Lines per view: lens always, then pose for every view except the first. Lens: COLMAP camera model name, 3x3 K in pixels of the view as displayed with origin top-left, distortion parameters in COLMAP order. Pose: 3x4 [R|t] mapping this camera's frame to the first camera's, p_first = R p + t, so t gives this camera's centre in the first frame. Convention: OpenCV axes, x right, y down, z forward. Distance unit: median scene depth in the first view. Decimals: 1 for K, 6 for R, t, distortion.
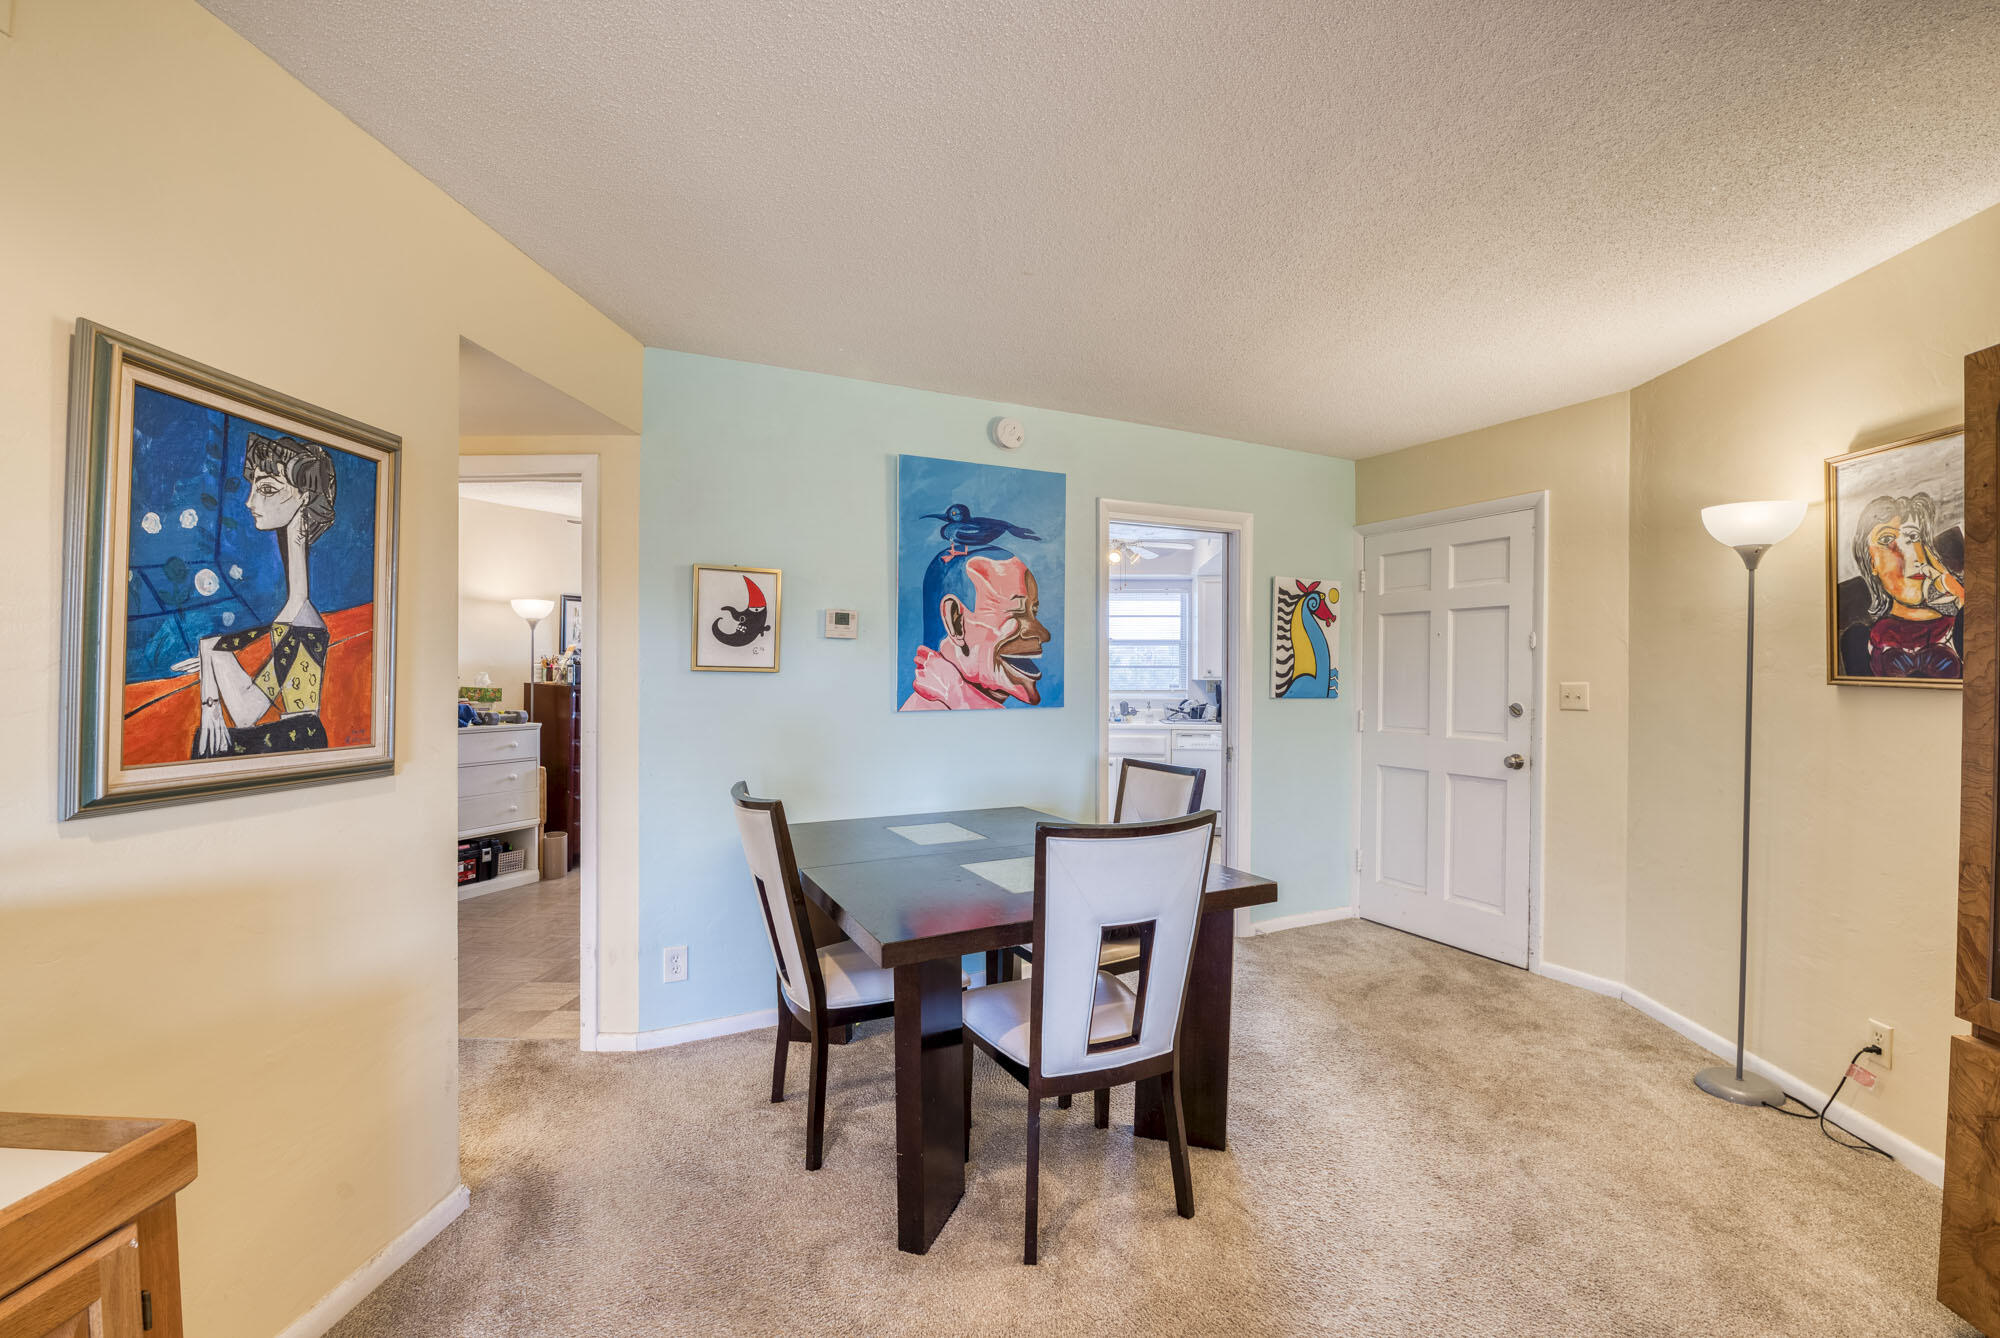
lens RADIAL K [[845.5, 0, 1020.9], [0, 845.5, 679.4], [0, 0, 1]] dist [-0.013095, 0.000032]
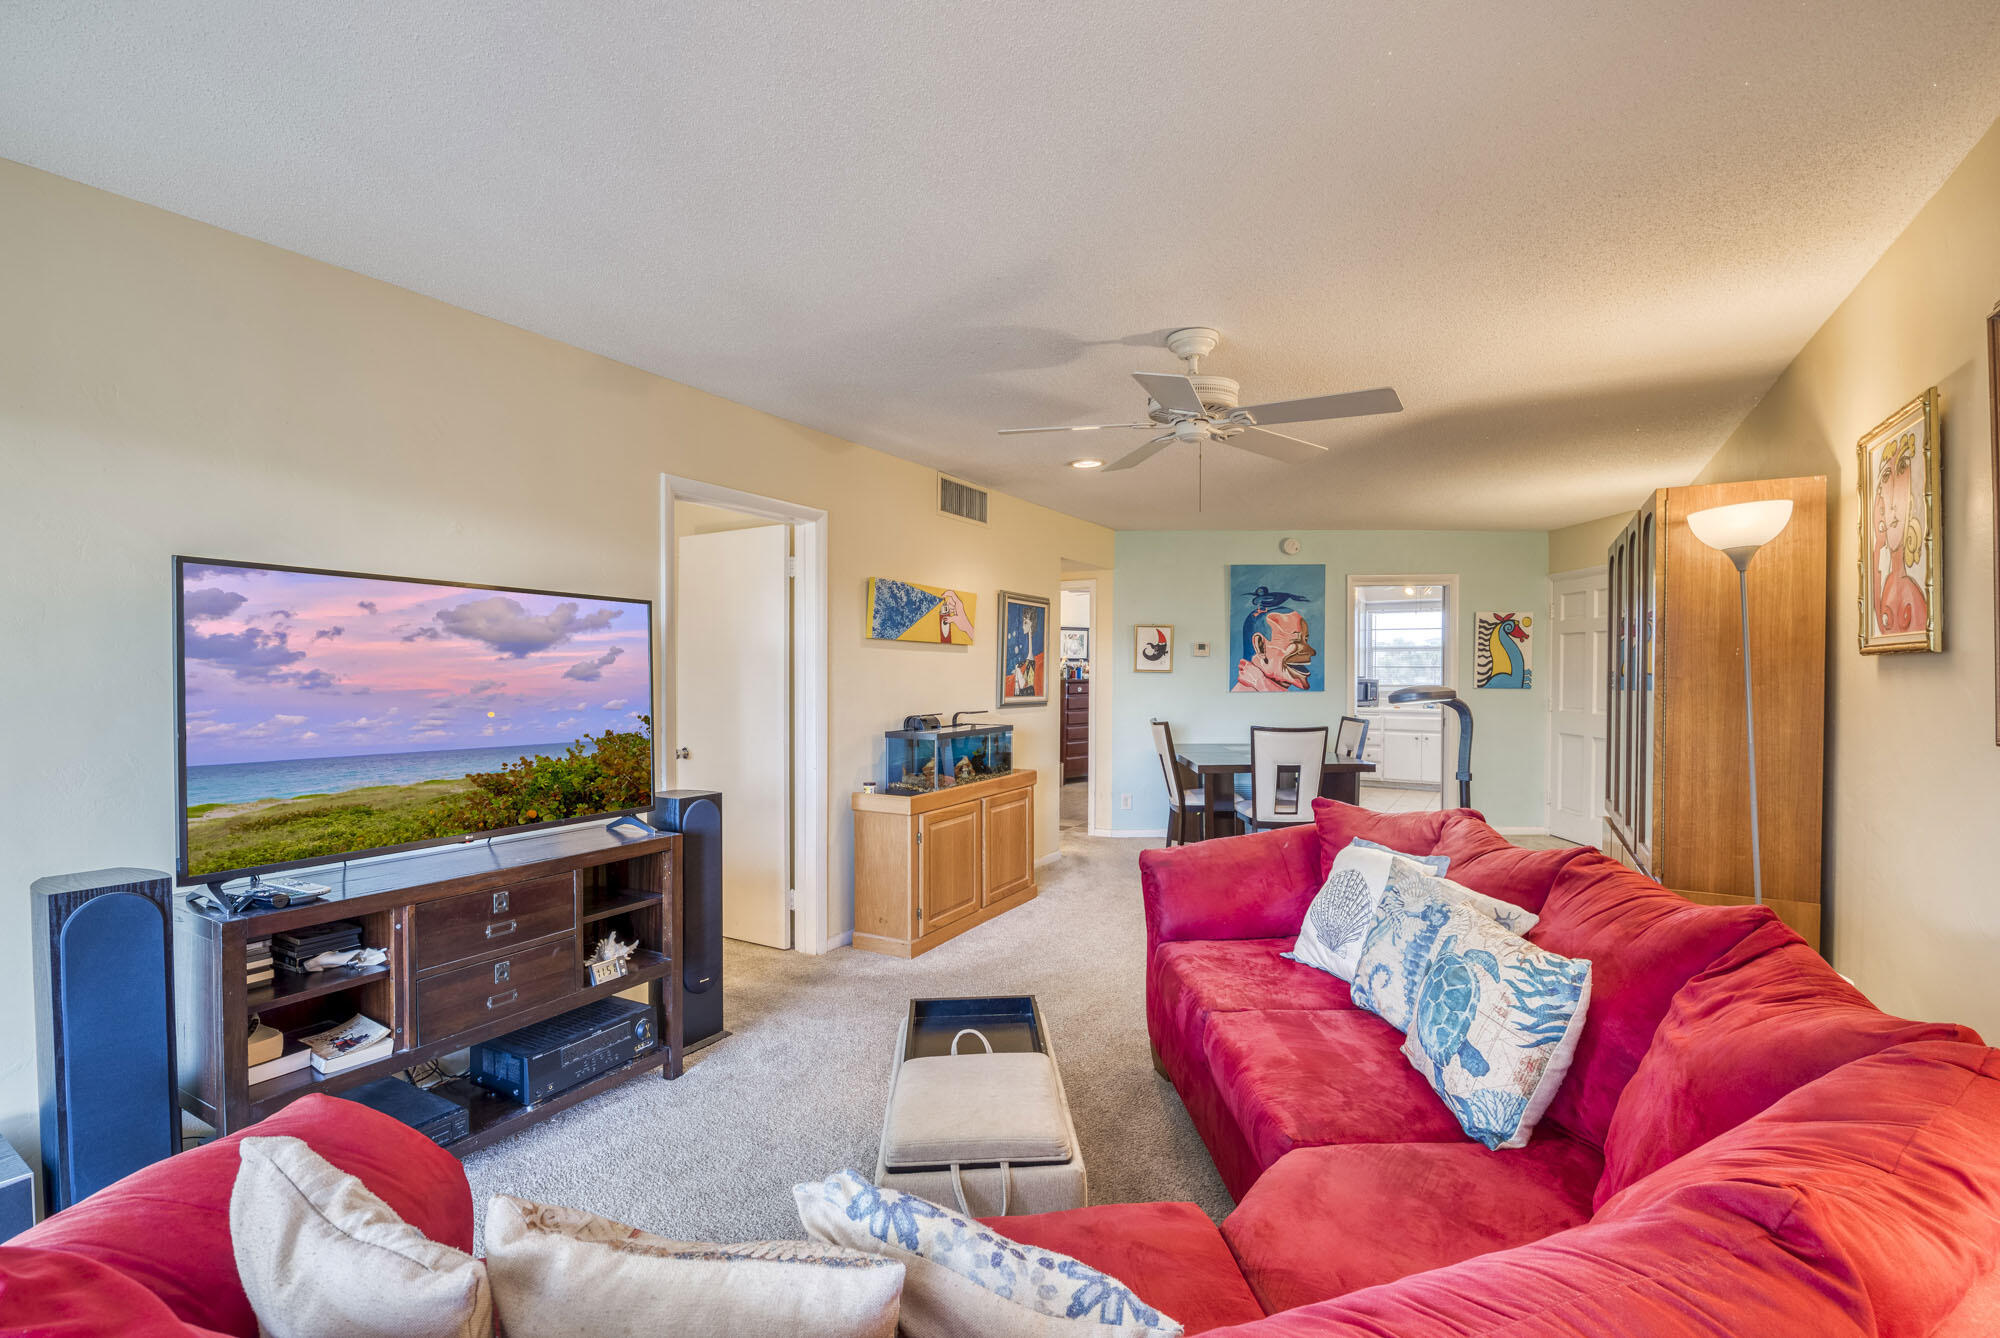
lens RADIAL K [[845.5, 0, 1020.9], [0, 845.5, 679.4], [0, 0, 1]] dist [-0.013095, 0.000032]
pose [[0.882289, 0.003629, -0.470694, 0.418323], [-0.001793, 0.999989, 0.004350, 0.000439], [0.470704, -0.002994, 0.882286, -1.168880]]
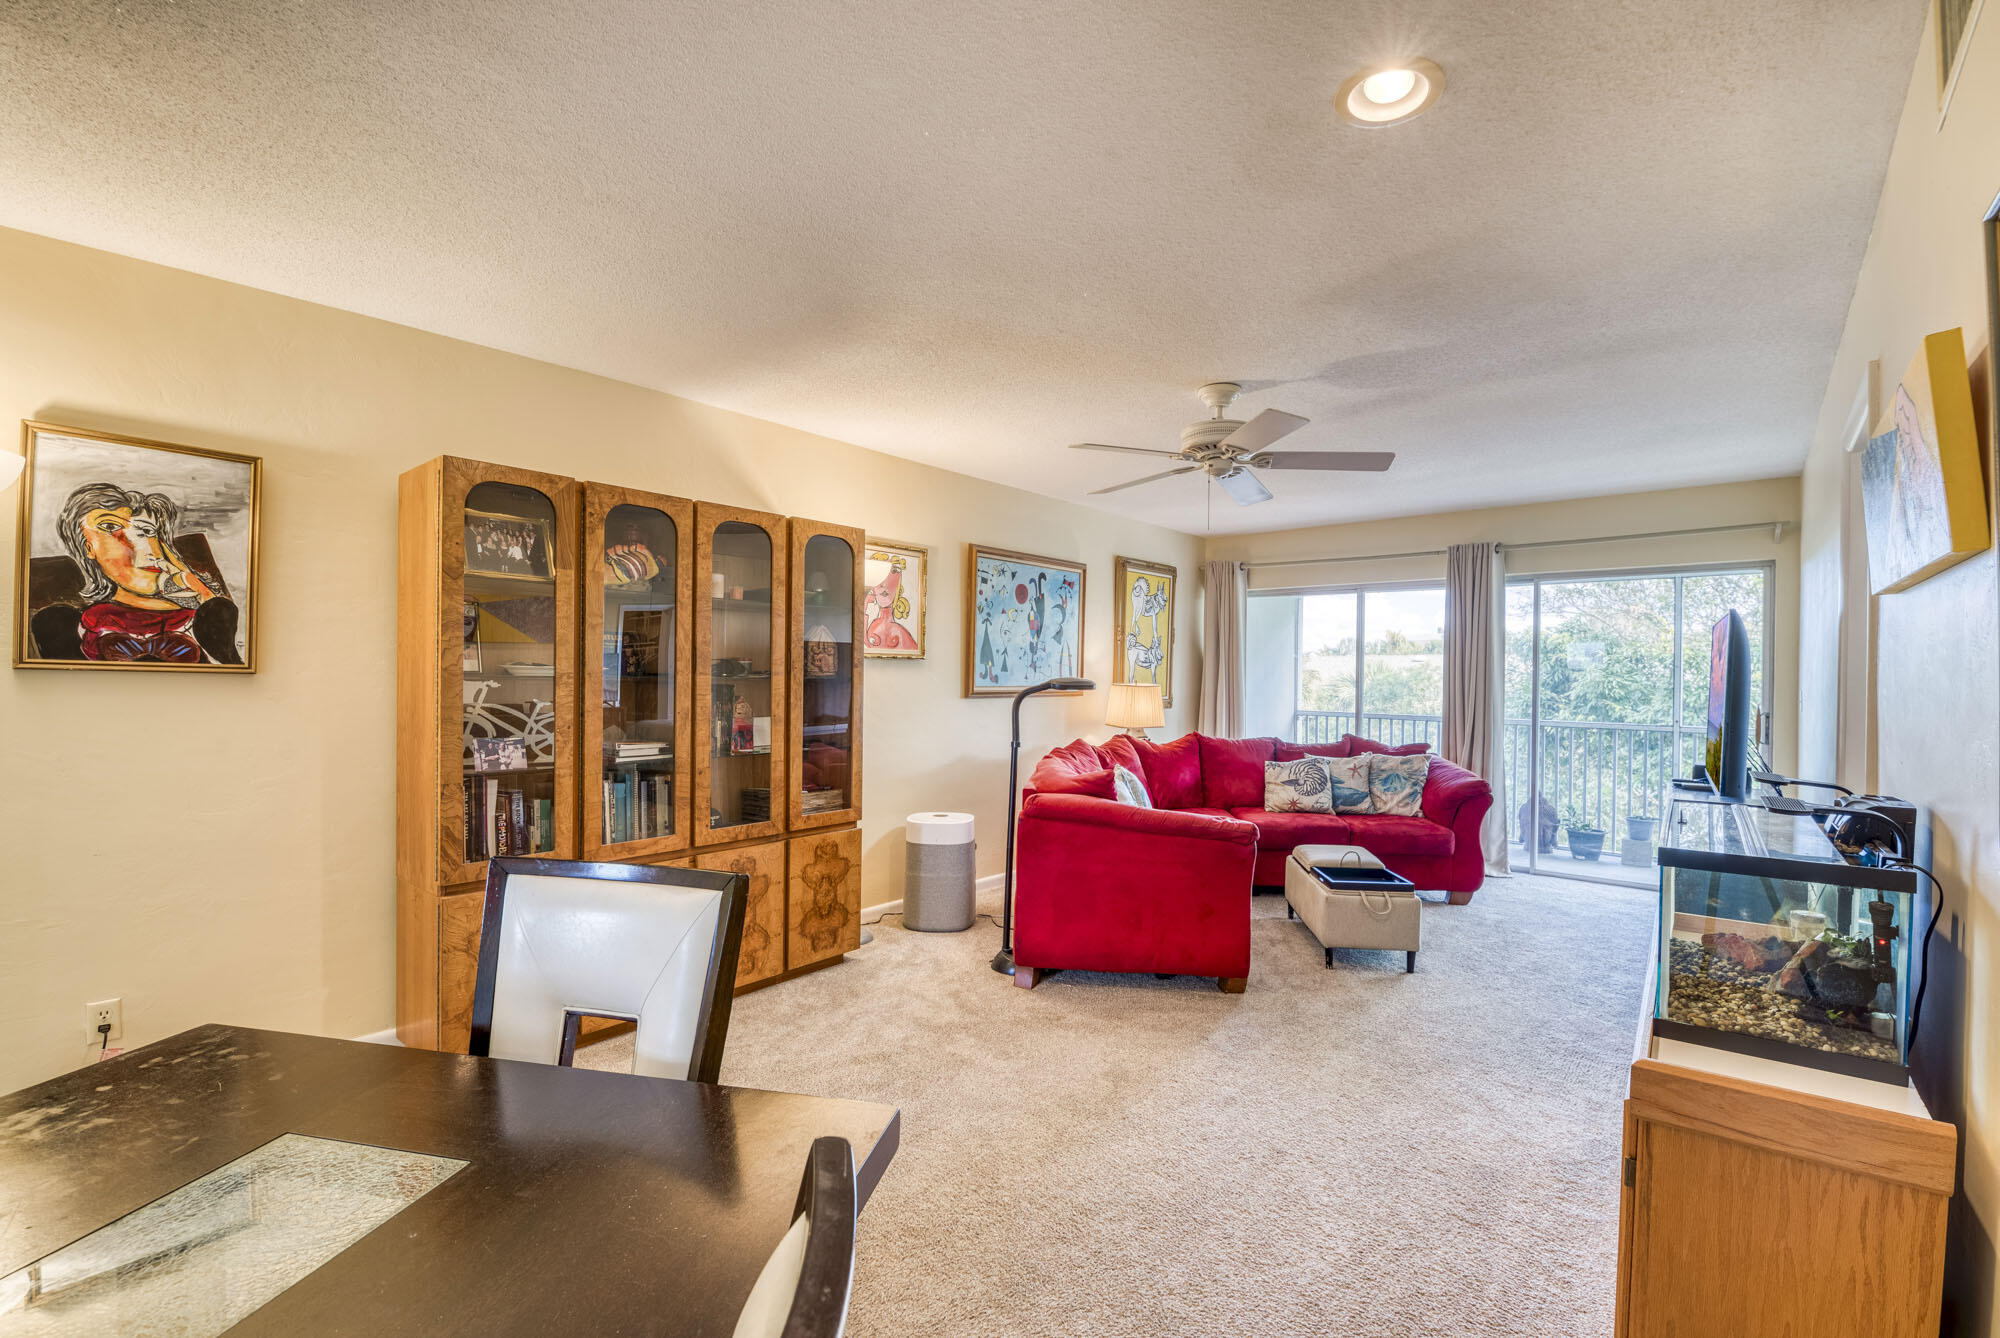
lens RADIAL K [[845.5, 0, 1020.9], [0, 845.5, 679.4], [0, 0, 1]] dist [-0.013095, 0.000032]
pose [[-0.791704, -0.015969, 0.610696, -0.458211], [-0.009887, 0.999862, 0.013327, -0.004630], [-0.610824, 0.004513, -0.791753, 1.088284]]
